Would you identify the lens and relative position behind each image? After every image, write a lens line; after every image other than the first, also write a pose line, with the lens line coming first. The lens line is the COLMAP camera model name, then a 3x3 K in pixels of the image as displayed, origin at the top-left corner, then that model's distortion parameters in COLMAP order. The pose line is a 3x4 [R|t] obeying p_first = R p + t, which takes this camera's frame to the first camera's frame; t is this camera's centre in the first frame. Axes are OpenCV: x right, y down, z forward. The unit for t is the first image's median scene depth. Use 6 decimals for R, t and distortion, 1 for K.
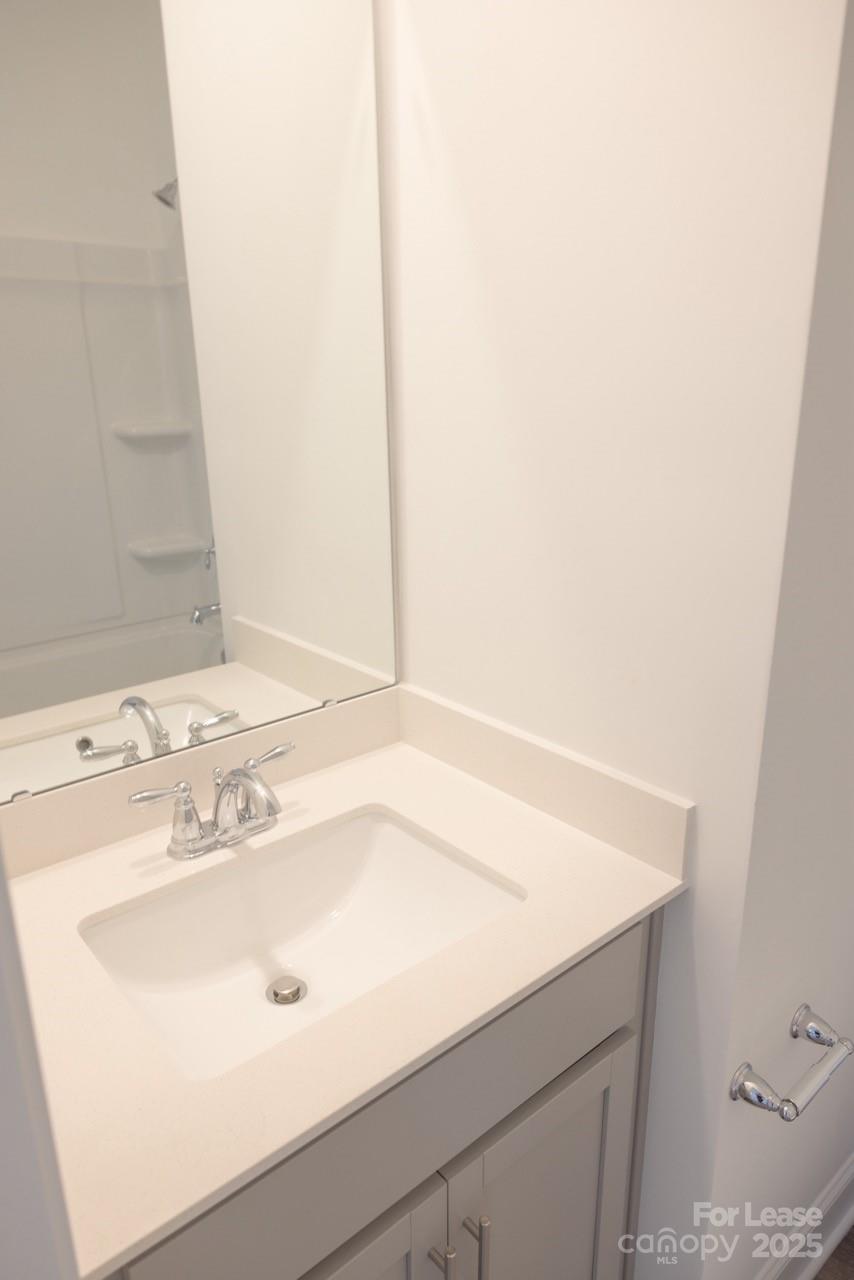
lens RADIAL K [[864.8, 0, 427.0], [0, 864.8, 640.0], [0, 0, 1]] dist [-0.000721, 0.000277]
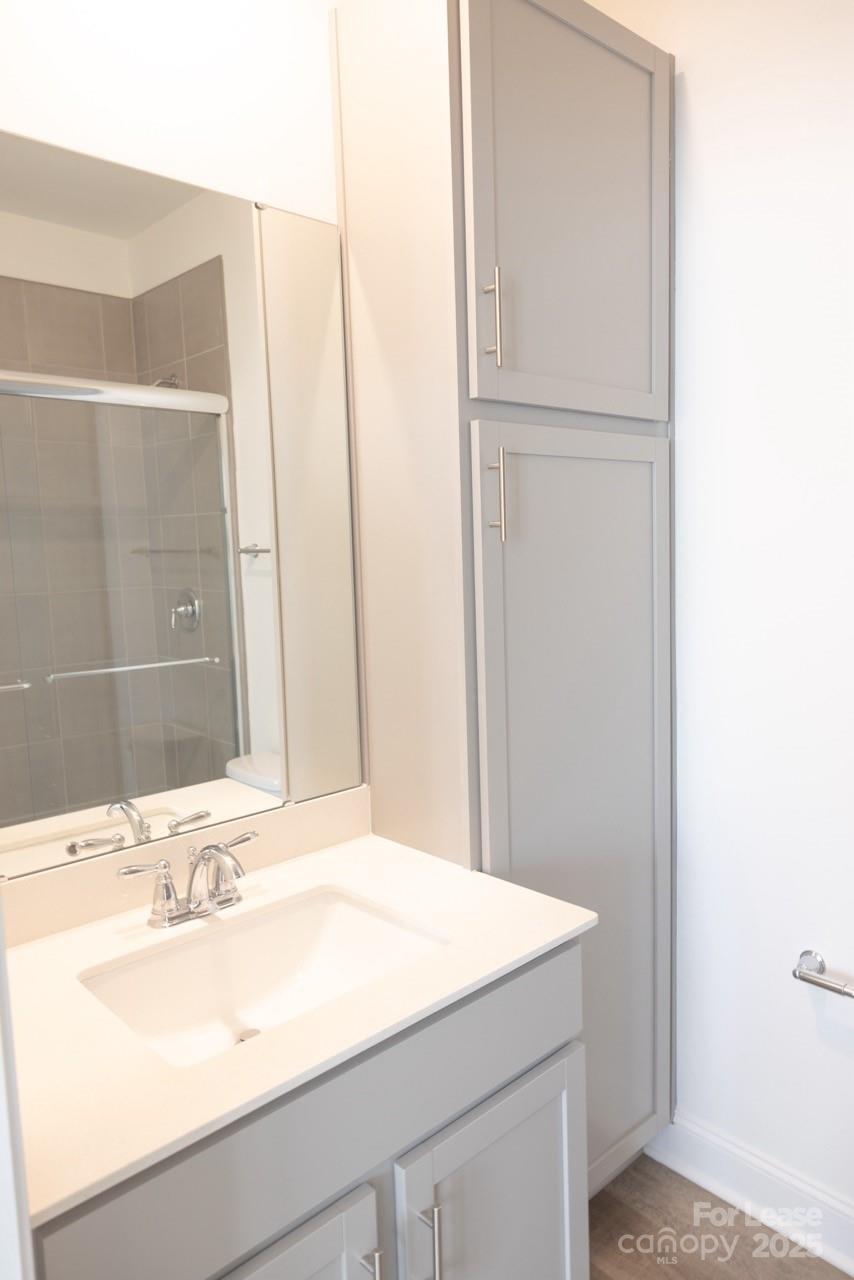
lens RADIAL K [[864.8, 0, 427.0], [0, 864.8, 640.0], [0, 0, 1]] dist [-0.000721, 0.000277]
pose [[0.998965, -0.025663, 0.037549, 0.042315], [0.032290, 0.981605, -0.188172, 0.100079], [-0.032030, 0.189189, 0.981418, -0.230576]]
